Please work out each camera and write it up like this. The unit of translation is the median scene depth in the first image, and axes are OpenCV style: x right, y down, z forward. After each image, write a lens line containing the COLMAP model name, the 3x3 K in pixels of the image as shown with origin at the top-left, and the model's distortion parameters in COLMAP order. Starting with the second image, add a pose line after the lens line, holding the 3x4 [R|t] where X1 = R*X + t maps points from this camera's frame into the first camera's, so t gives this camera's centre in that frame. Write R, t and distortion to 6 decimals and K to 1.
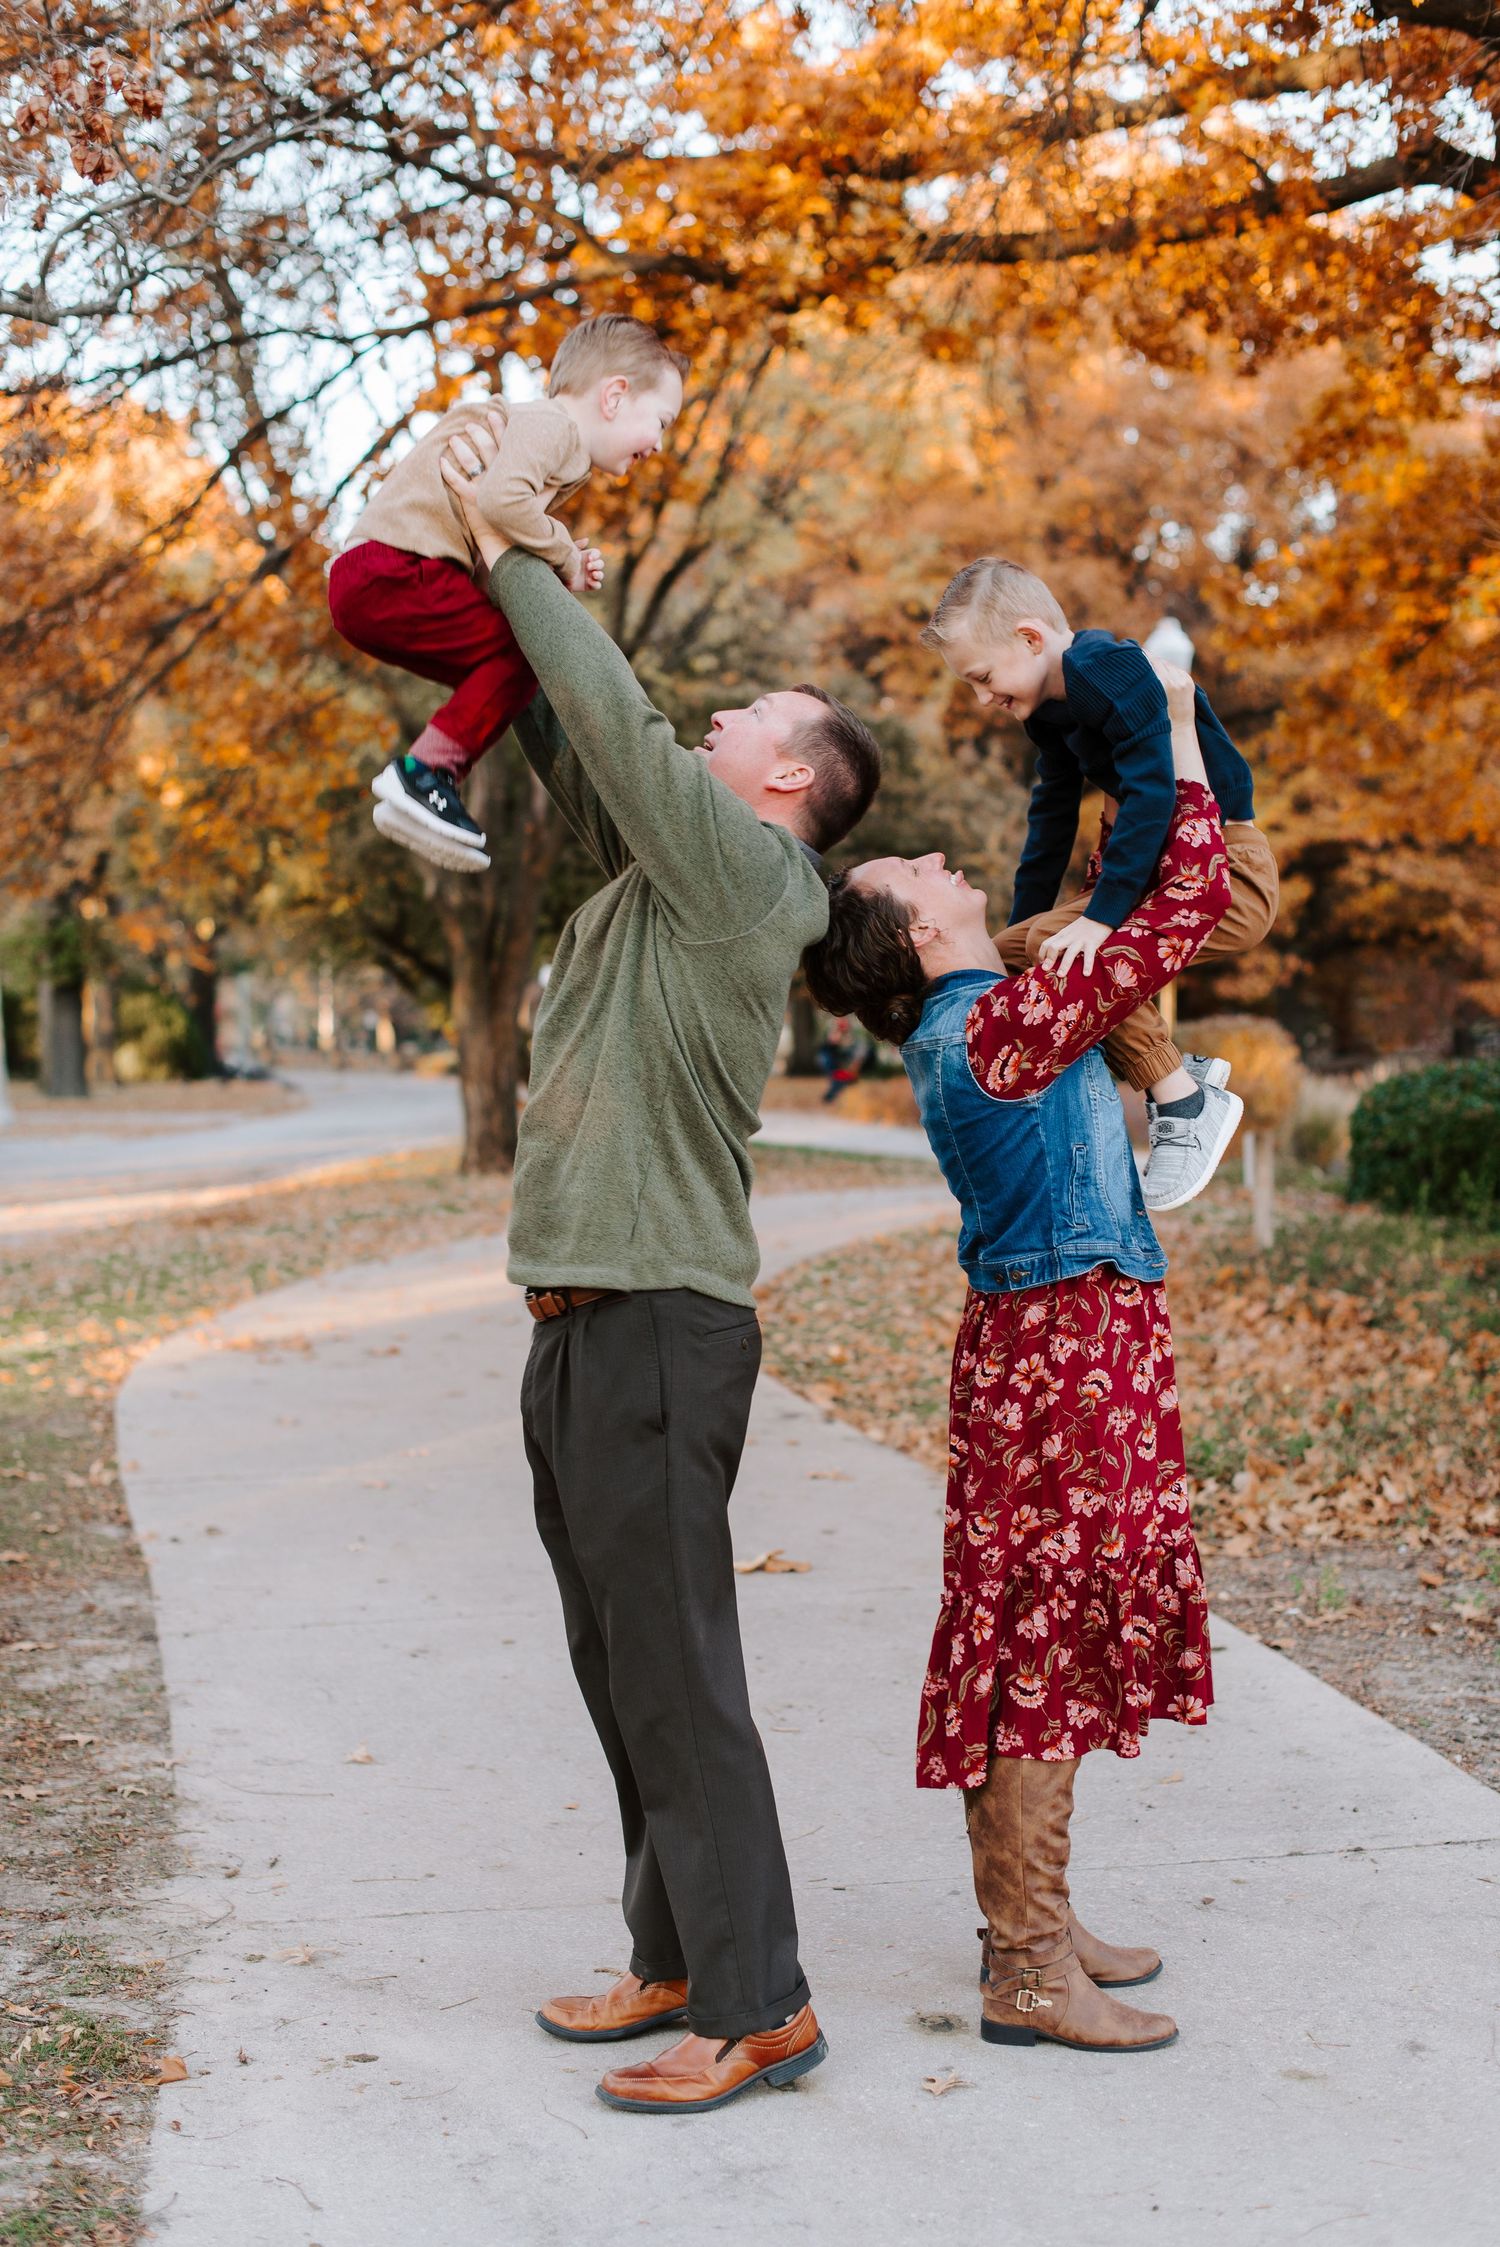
lens RADIAL K [[3539.9, 0, 750.0], [0, 3539.9, 1123.5], [0, 0, 1]] dist [0.047582, 0.199105]
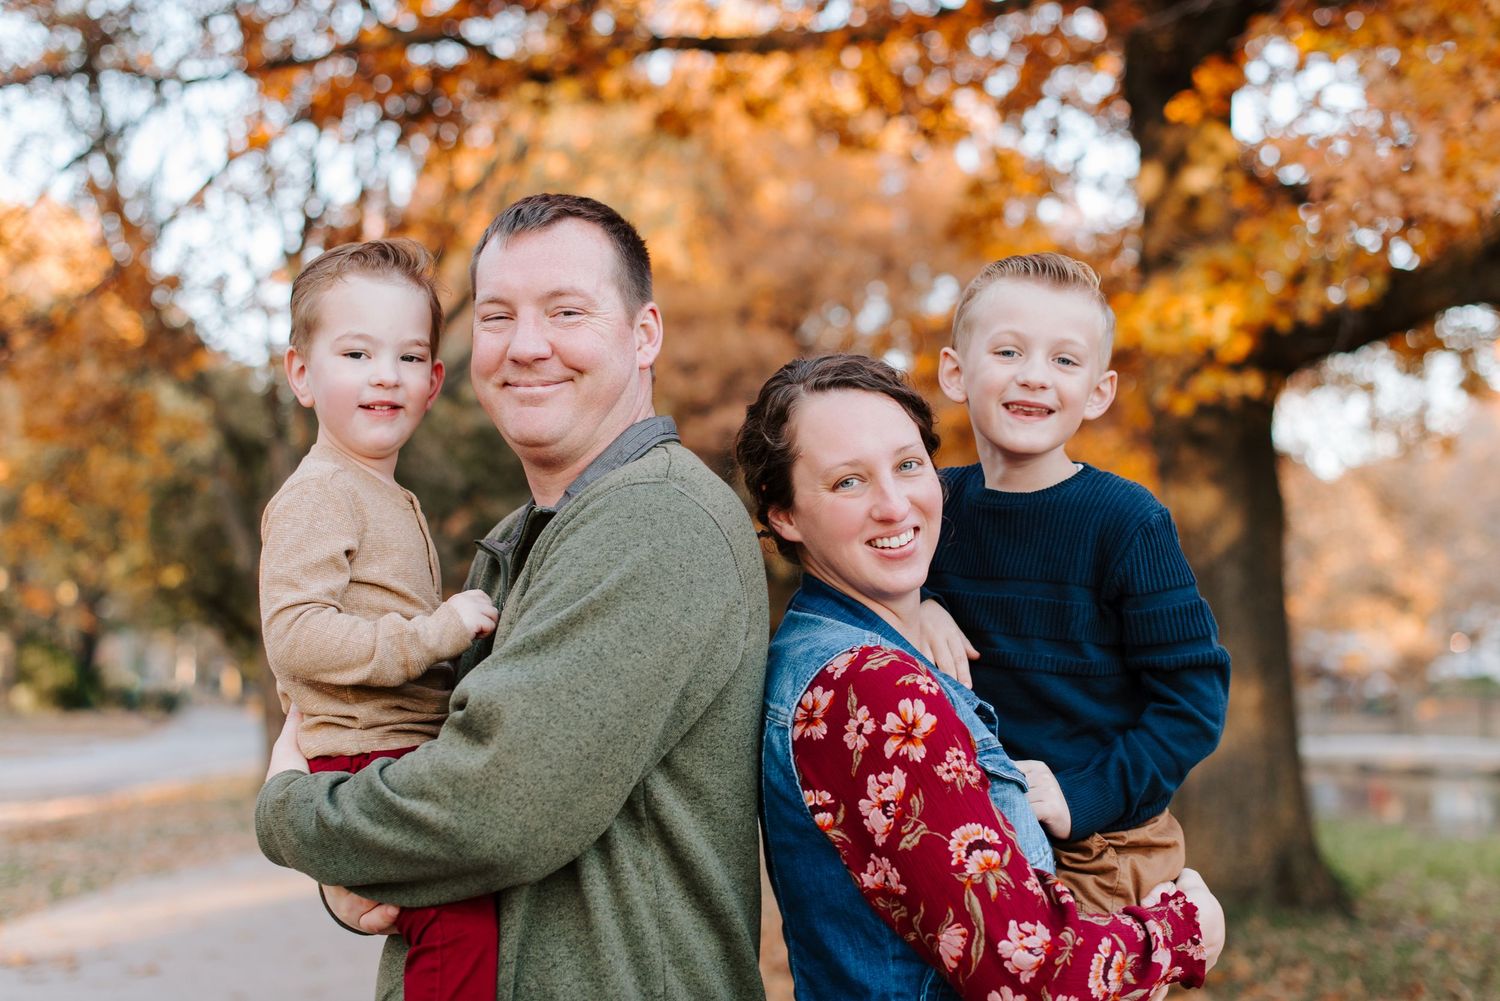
lens RADIAL K [[2370.7, 0, 750.0], [0, 2370.7, 500.5], [0, 0, 1]] dist [0.045783, 0.194476]
pose [[0.995111, 0.026474, 0.095152, 0.008456], [-0.016344, 0.994263, -0.105706, -0.004097], [-0.097404, 0.103634, 0.989835, 0.217374]]
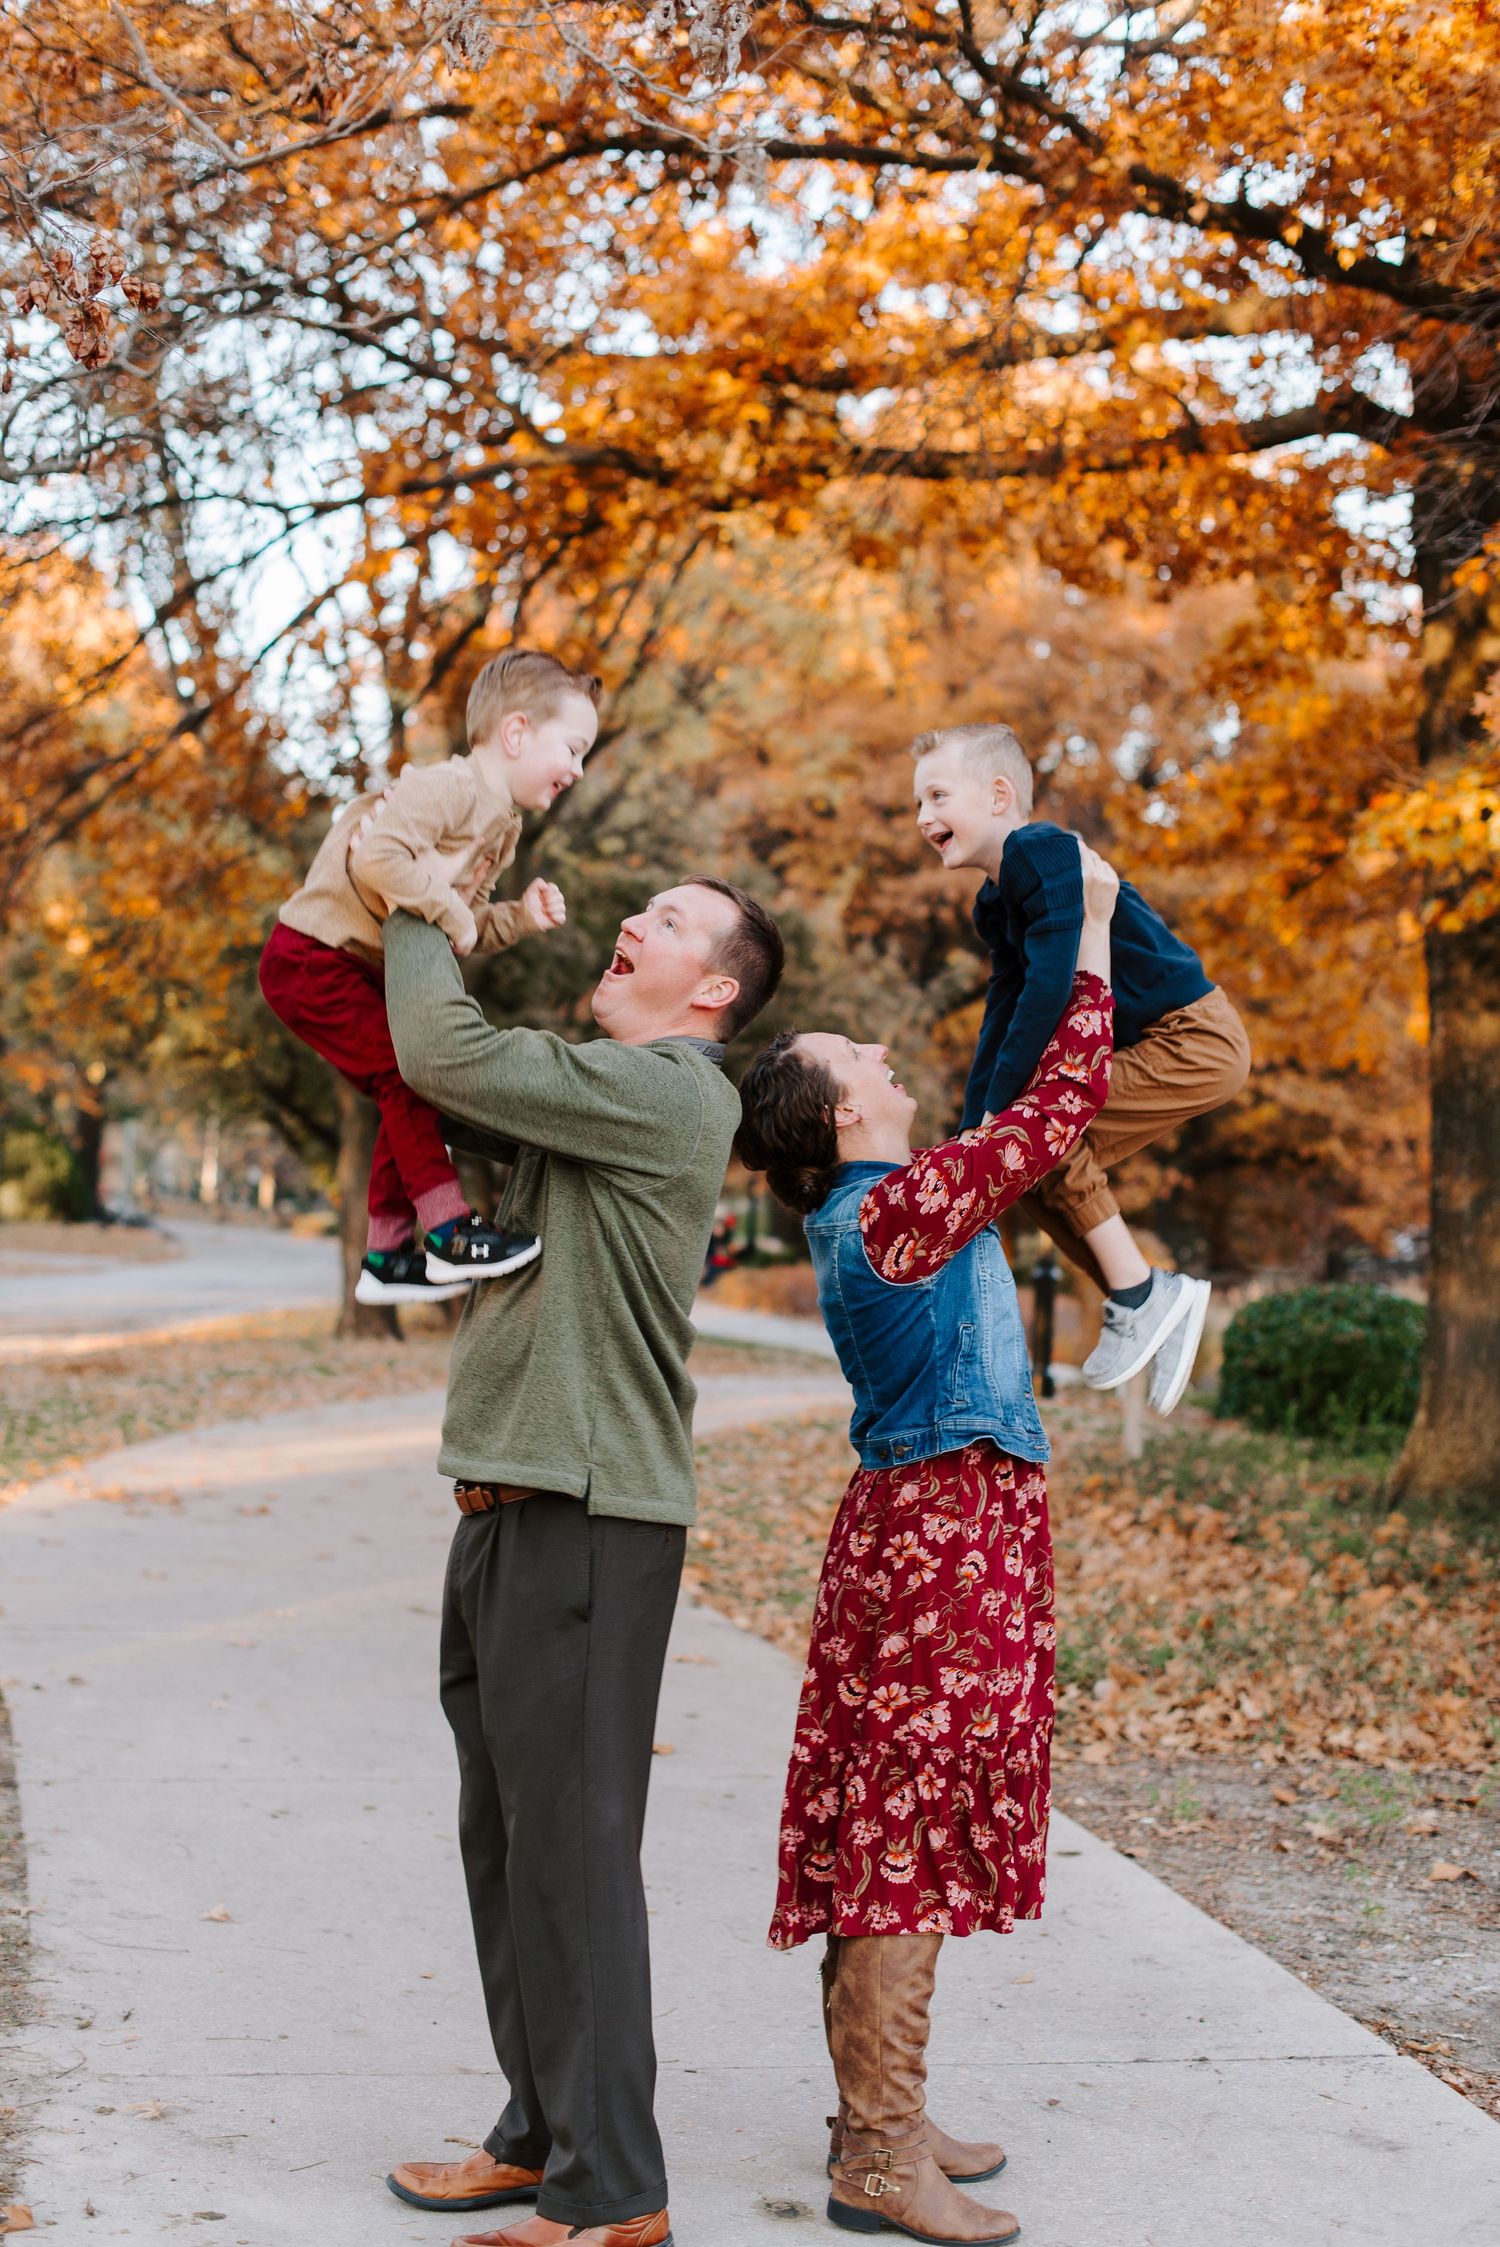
lens RADIAL K [[3551.3, 0, 750.0], [0, 3551.3, 1123.5], [0, 0, 1]] dist [0.045783, 0.194476]
pose [[0.997455, 0.062678, 0.033975, -0.004033], [-0.060851, 0.996772, -0.052369, -0.000325], [-0.037147, 0.050169, 0.998050, -0.011004]]
